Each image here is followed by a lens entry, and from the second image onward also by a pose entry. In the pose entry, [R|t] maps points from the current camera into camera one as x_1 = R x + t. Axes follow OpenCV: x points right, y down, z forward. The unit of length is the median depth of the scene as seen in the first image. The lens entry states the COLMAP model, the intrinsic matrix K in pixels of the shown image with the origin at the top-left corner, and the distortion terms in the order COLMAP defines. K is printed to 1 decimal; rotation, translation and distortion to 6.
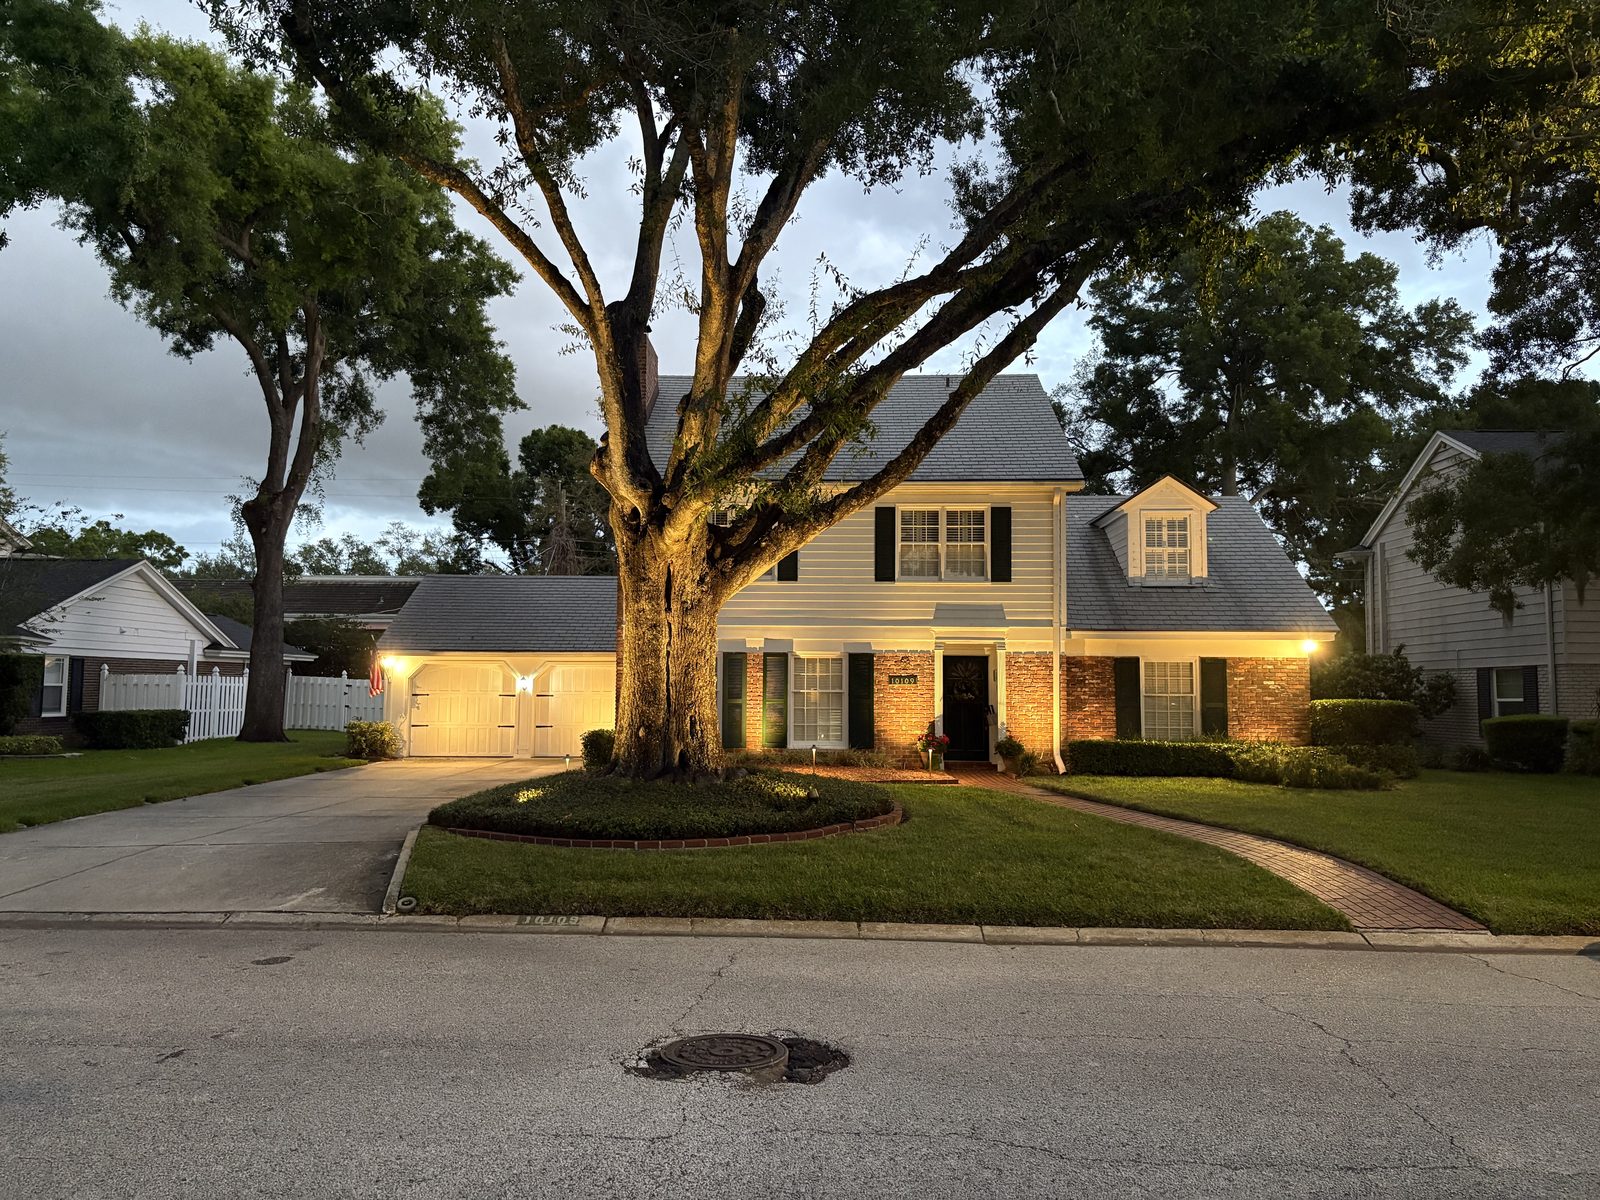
lens RADIAL K [[1222.3, 0, 800.2], [0, 1222.3, 595.5], [0, 0, 1]] dist [0.043916, -0.034431]
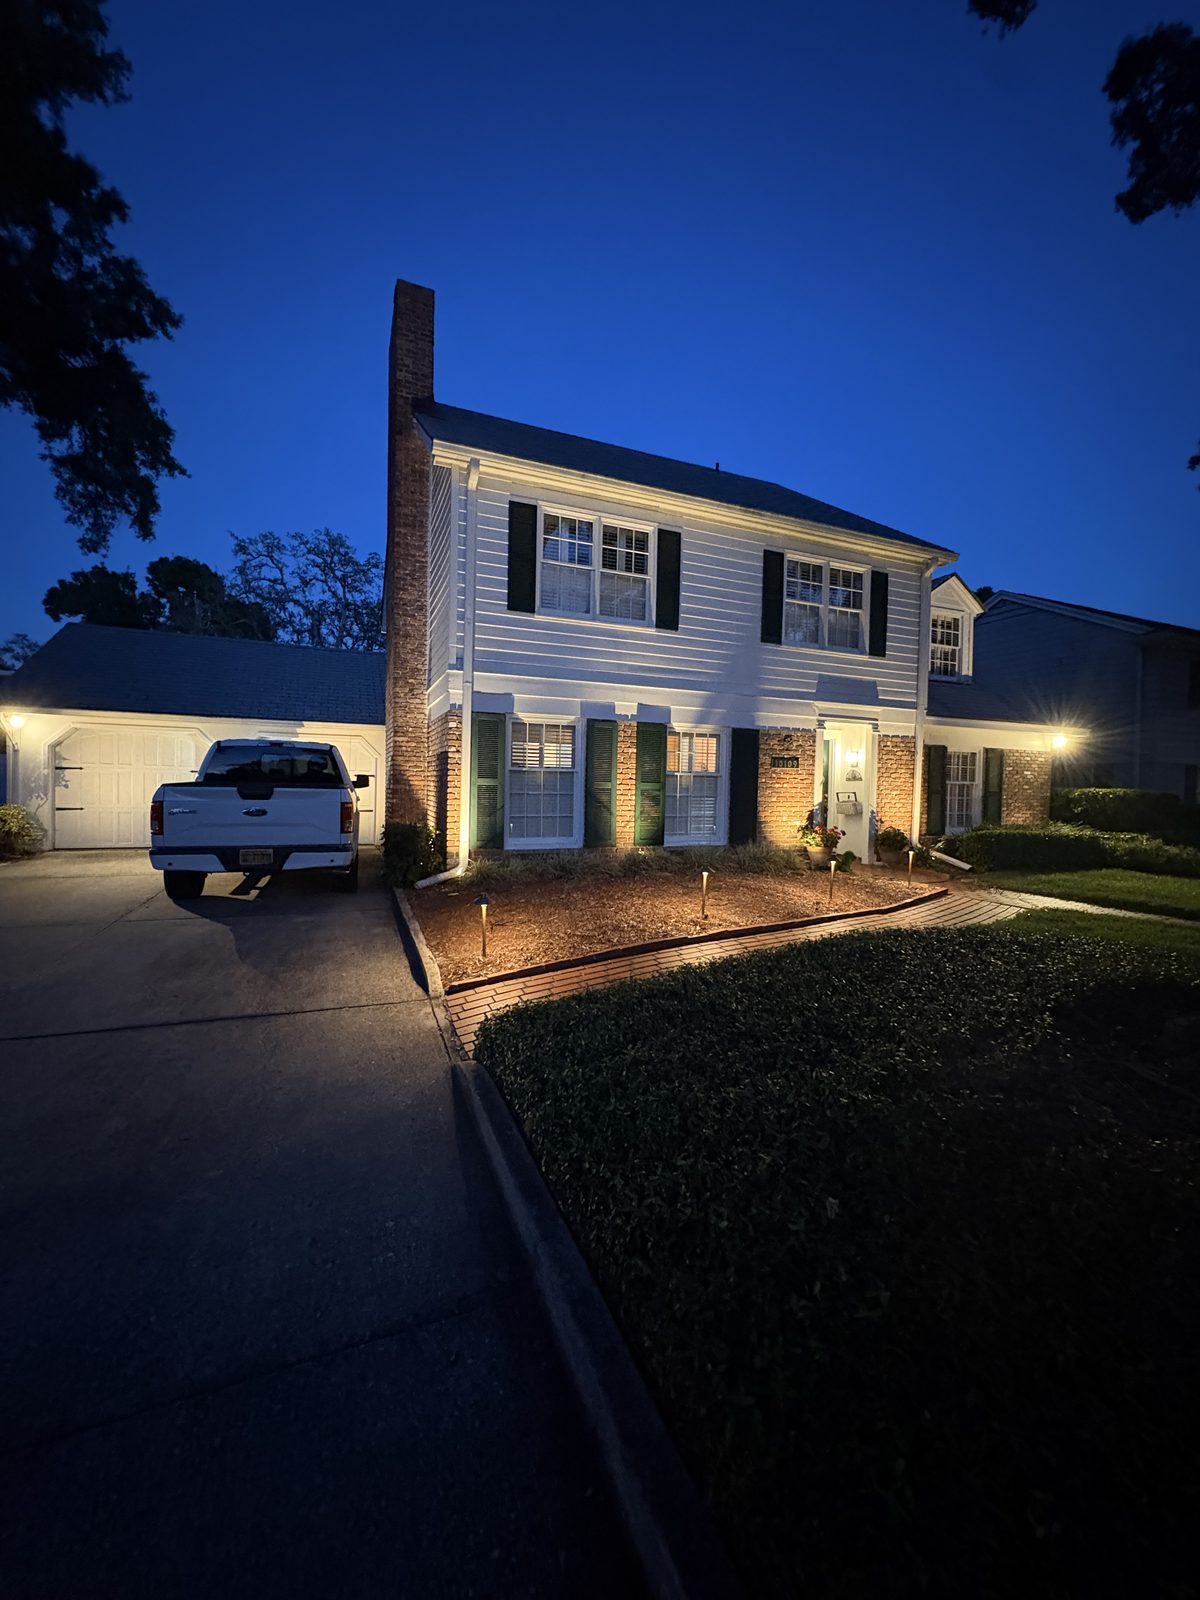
lens RADIAL K [[635.8, 0, 597.5], [0, 635.8, 797.0], [0, 0, 1]] dist [0.000314, 0.000435]
pose [[0.915241, 0.003311, 0.402893, -0.212130], [-0.047588, 0.993855, 0.099936, 0.054694], [-0.400086, -0.110639, 0.909775, 0.641986]]
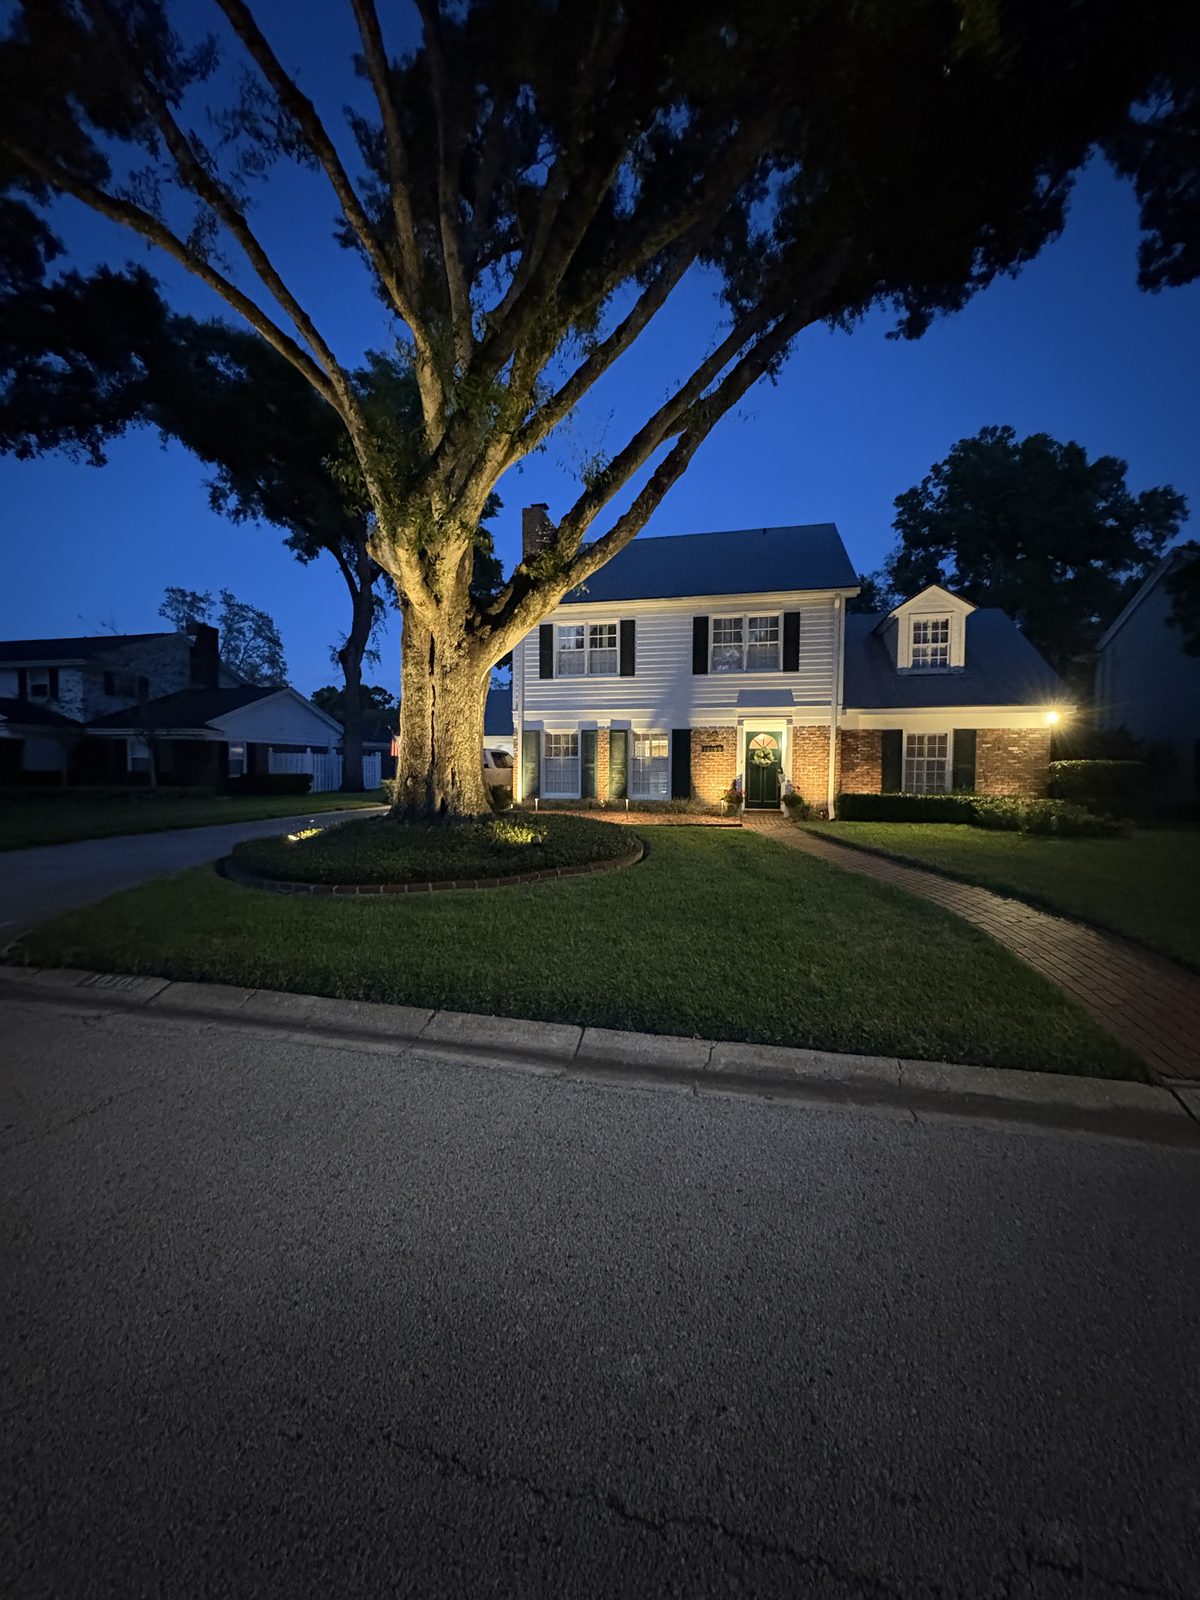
lens RADIAL K [[641.9, 0, 599.0], [0, 641.9, 803.4], [0, 0, 1]] dist [0.000986, 0.002090]
pose [[0.979799, 0.008849, -0.199791, 0.102567], [0.017041, 0.991692, 0.127499, 0.036527], [0.199259, -0.128328, 0.971508, 0.281576]]
